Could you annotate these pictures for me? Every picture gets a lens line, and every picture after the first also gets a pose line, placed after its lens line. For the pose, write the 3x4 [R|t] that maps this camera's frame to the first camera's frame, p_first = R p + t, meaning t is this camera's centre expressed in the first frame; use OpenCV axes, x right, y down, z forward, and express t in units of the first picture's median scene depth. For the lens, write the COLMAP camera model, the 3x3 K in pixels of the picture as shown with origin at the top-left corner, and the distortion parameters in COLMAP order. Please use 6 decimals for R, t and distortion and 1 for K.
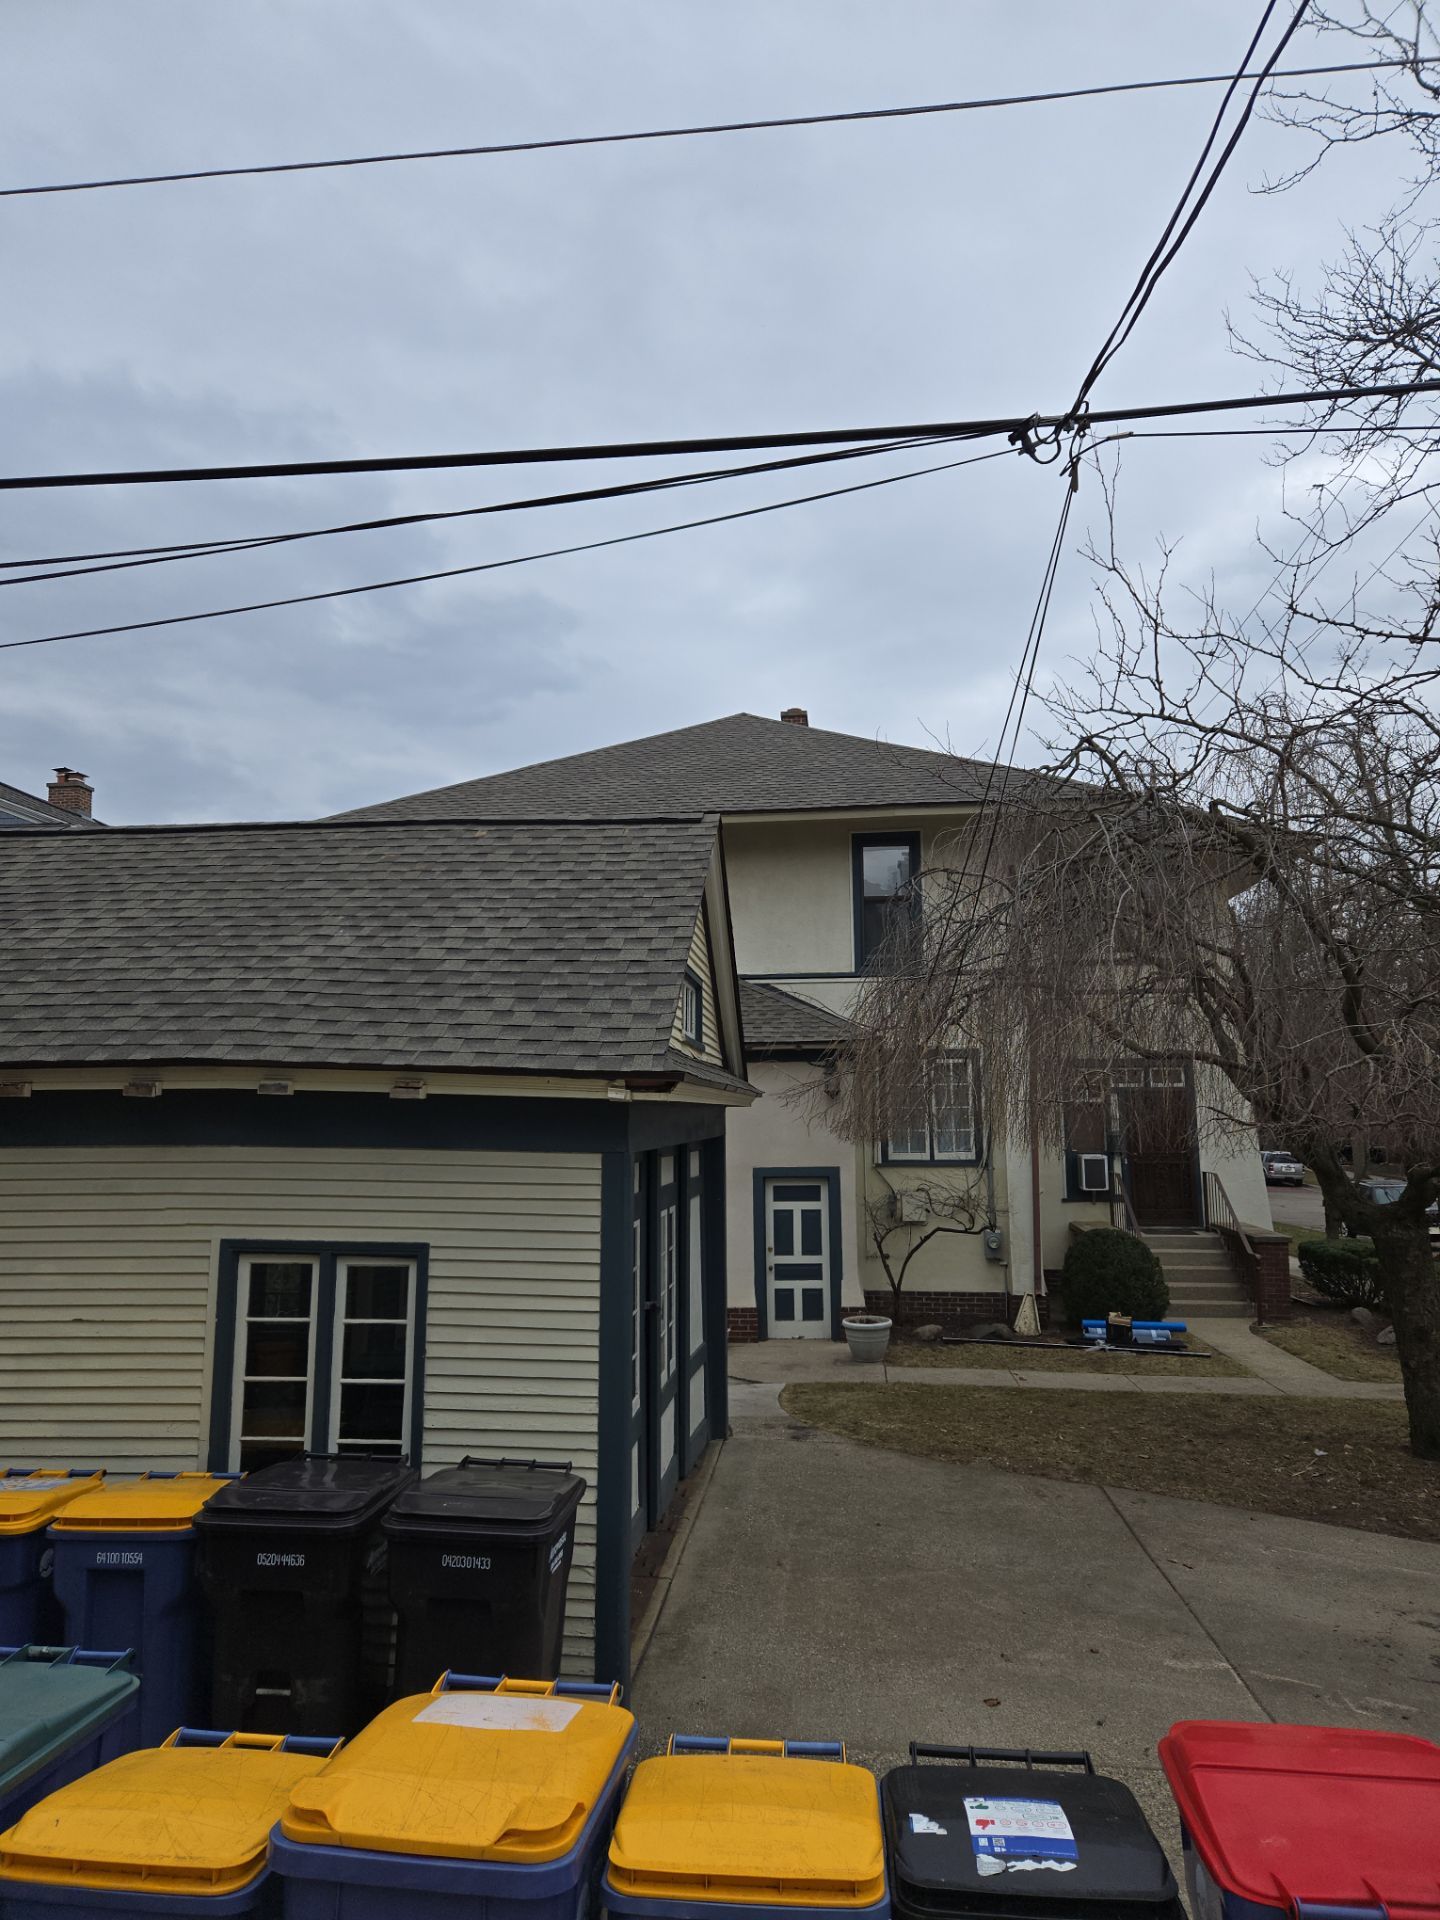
lens RADIAL K [[1290.9, 0, 729.3], [0, 1290.9, 966.9], [0, 0, 1]] dist [0.069741, -0.057340]
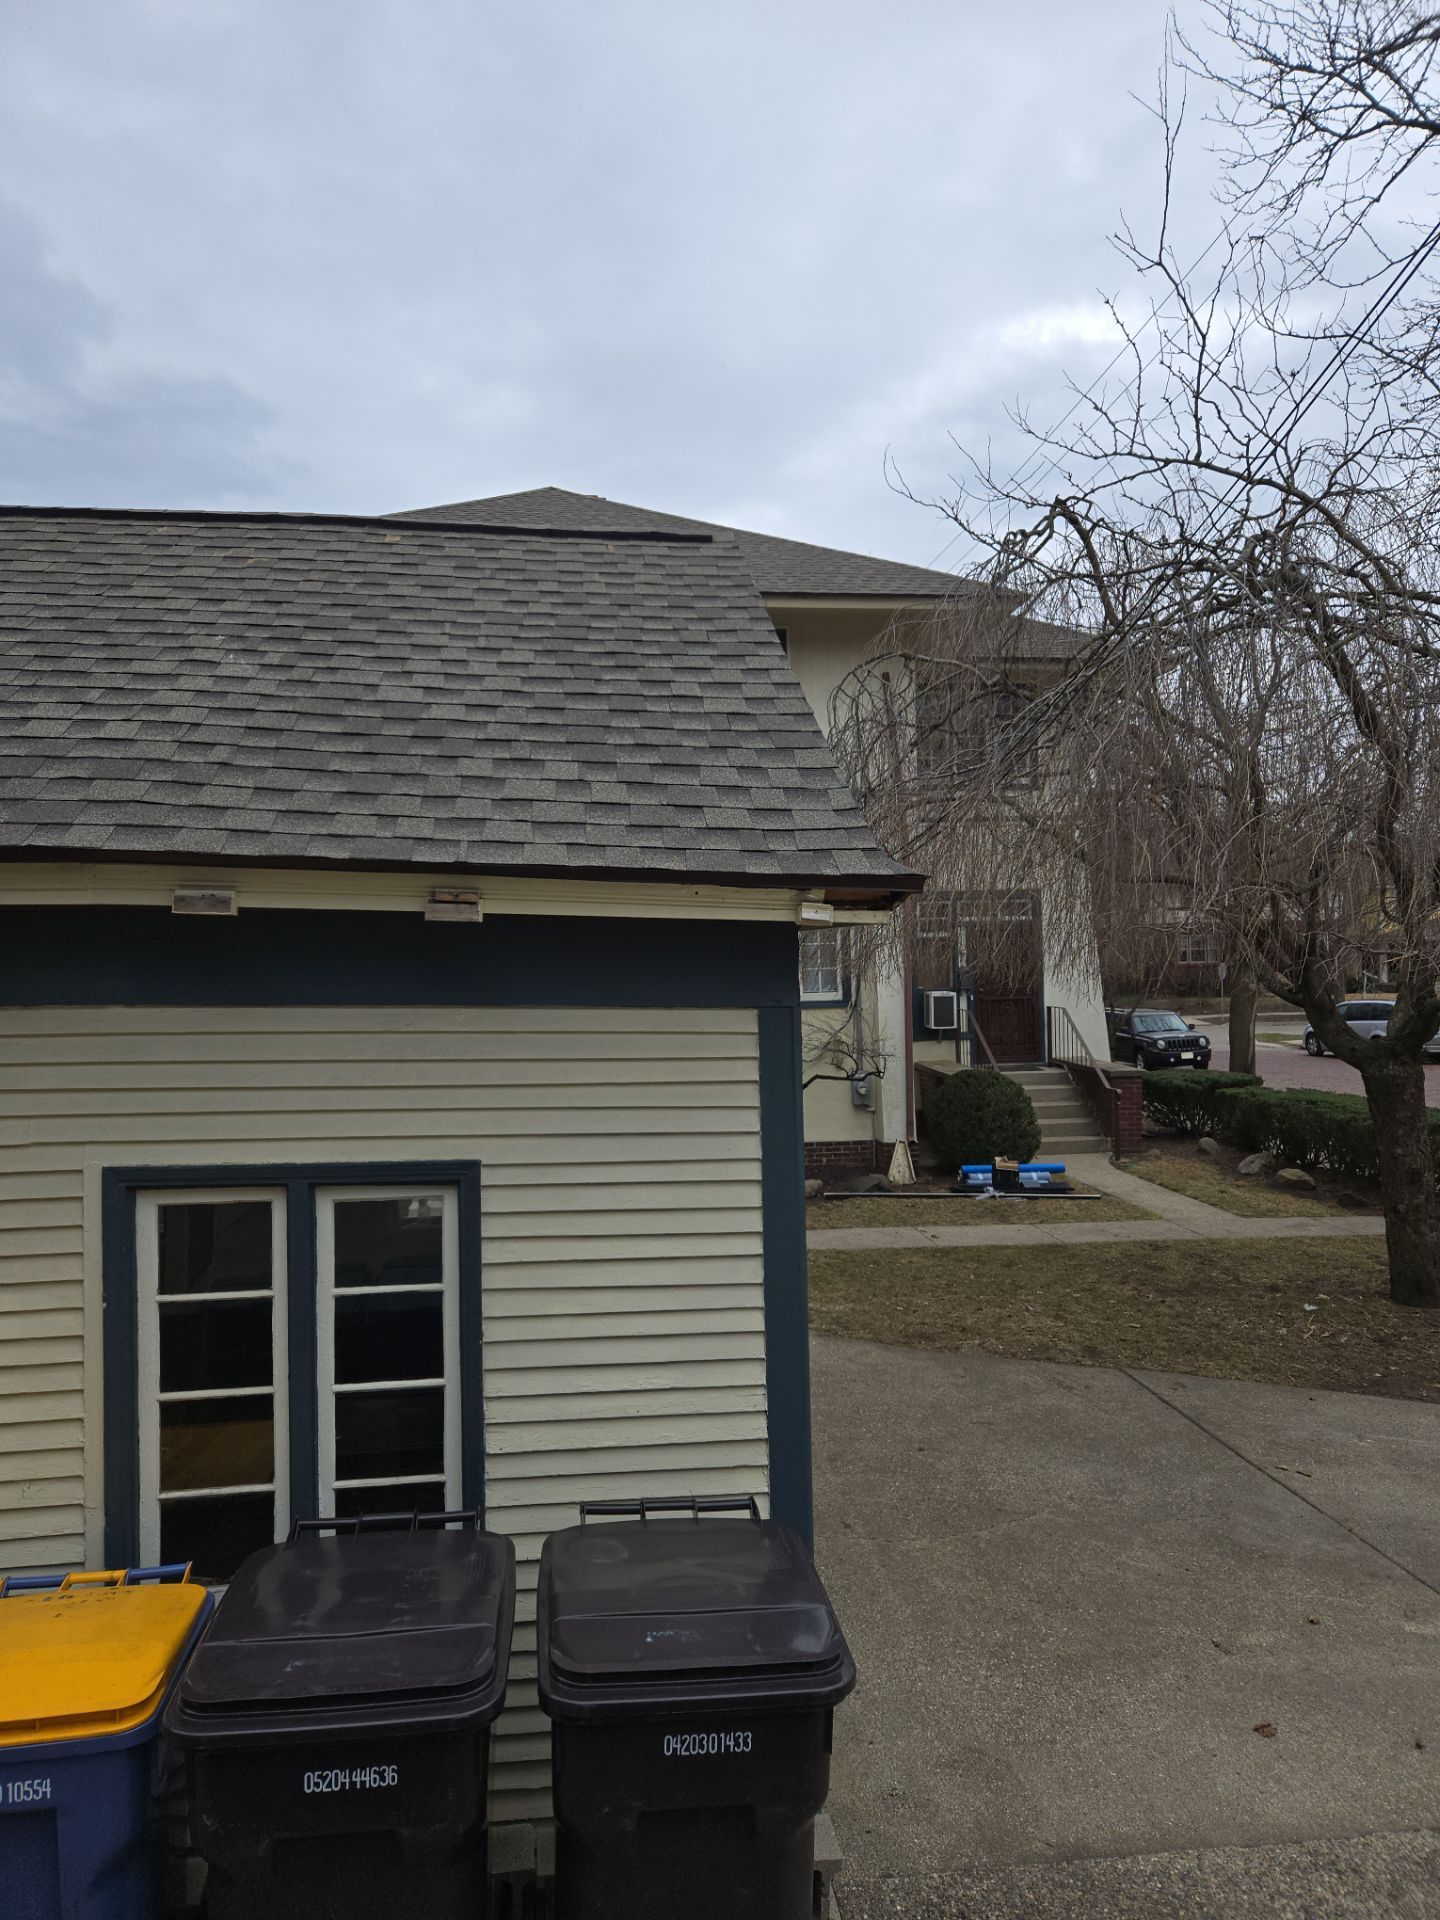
lens RADIAL K [[1290.9, 0, 733.6], [0, 1290.9, 969.7], [0, 0, 1]] dist [0.069741, -0.057340]
pose [[0.975882, -0.013610, 0.217873, -0.206184], [-0.013575, 0.992339, 0.122796, 0.041014], [-0.217875, -0.122792, 0.968221, 0.335411]]
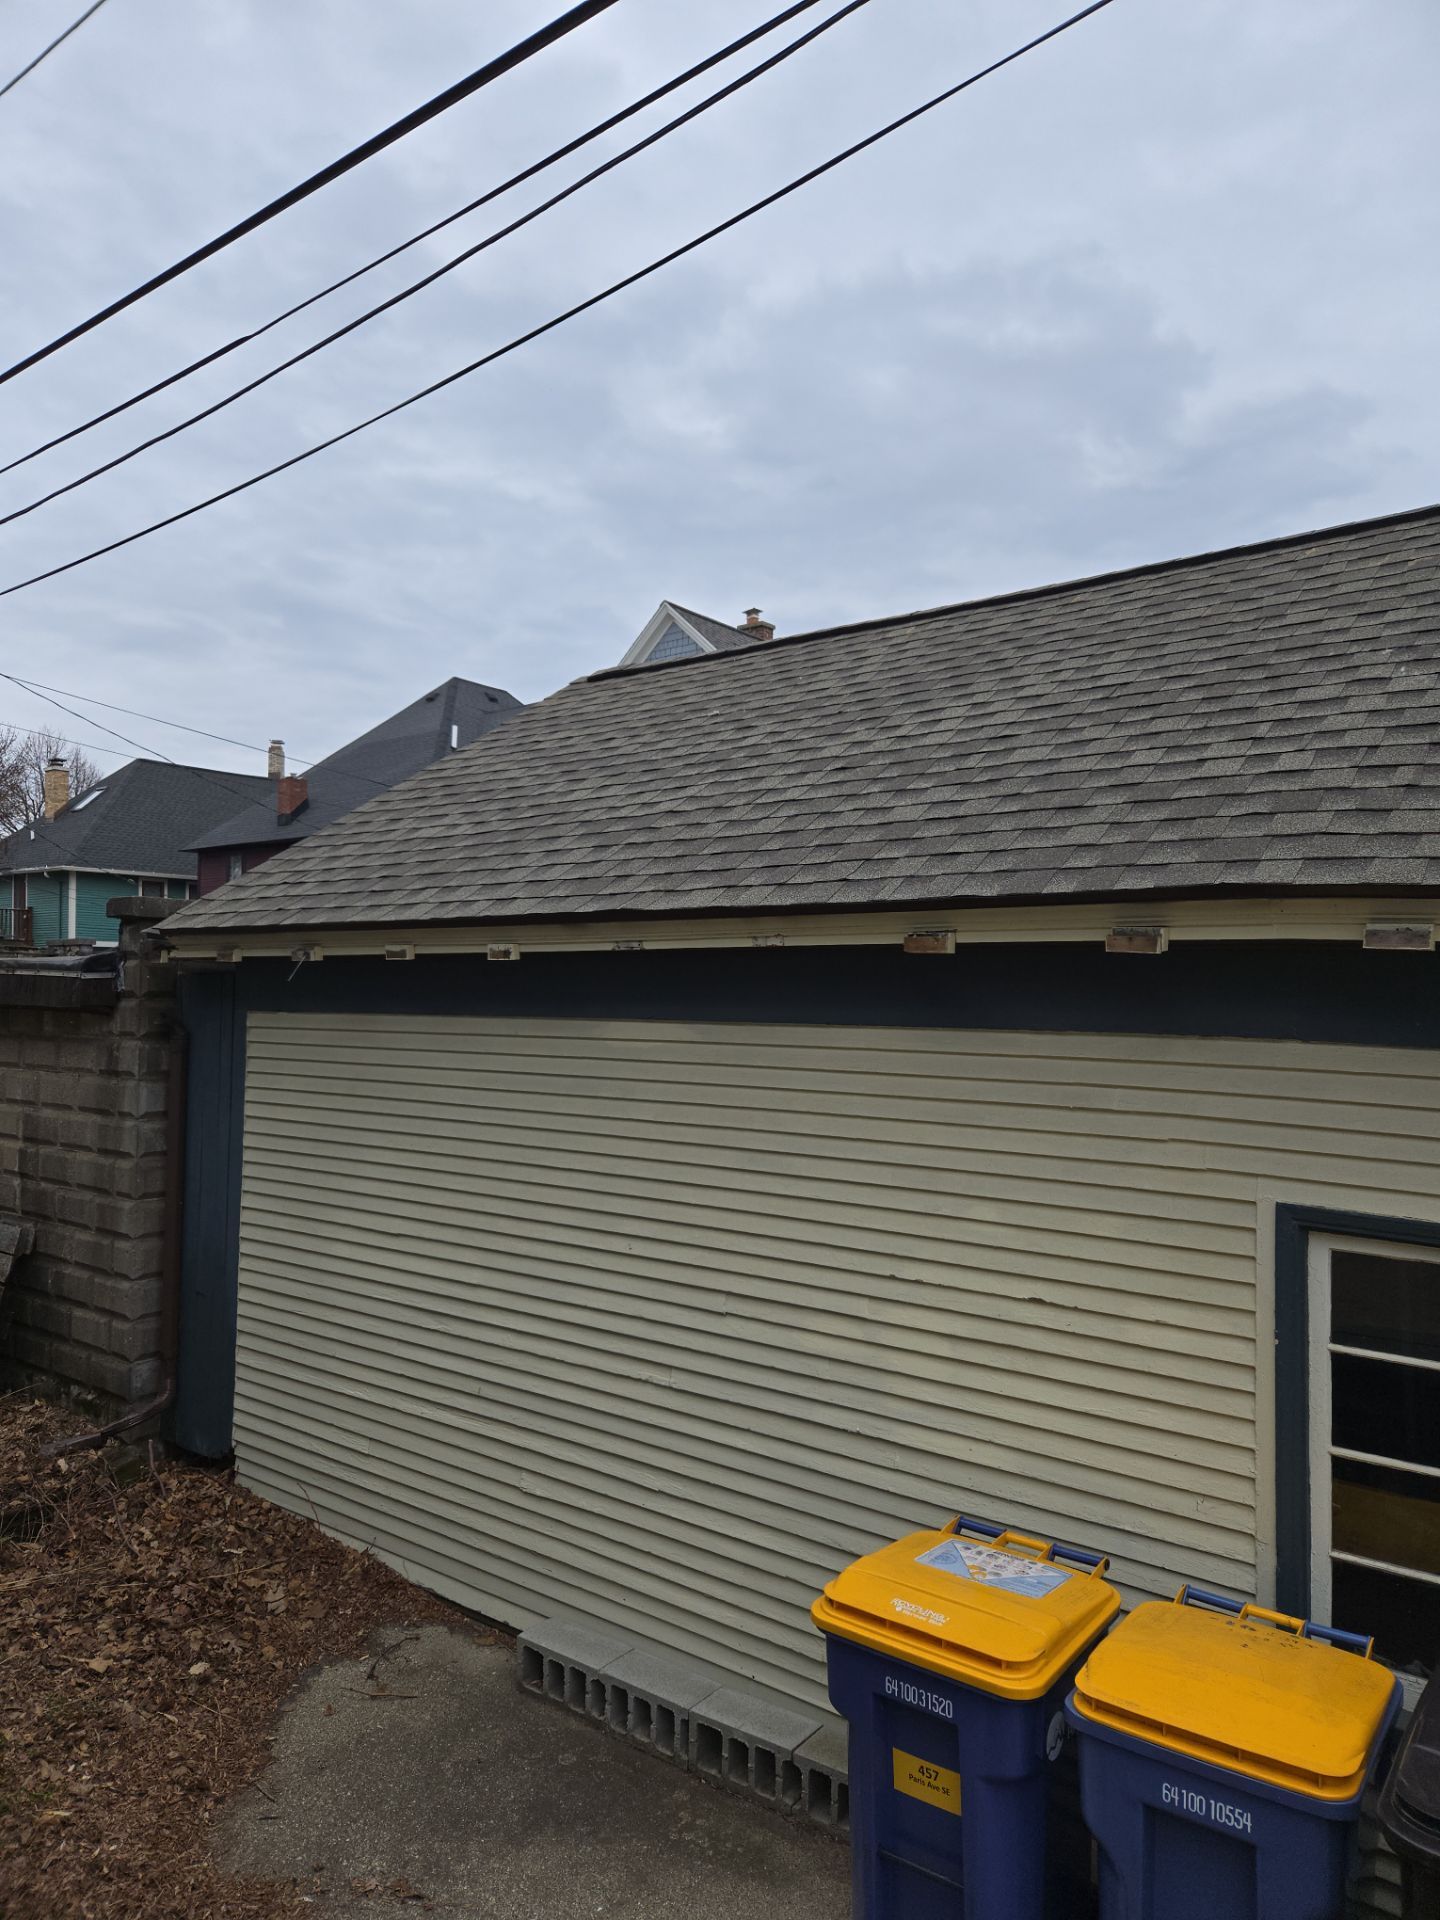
lens RADIAL K [[1290.9, 0, 715.4], [0, 1290.9, 972.2], [0, 0, 1]] dist [0.069741, -0.057340]
pose [[0.843540, 0.007647, -0.537011, -0.245832], [0.051185, 0.994202, 0.094559, 0.035720], [0.534621, -0.107252, 0.838259, 0.340966]]
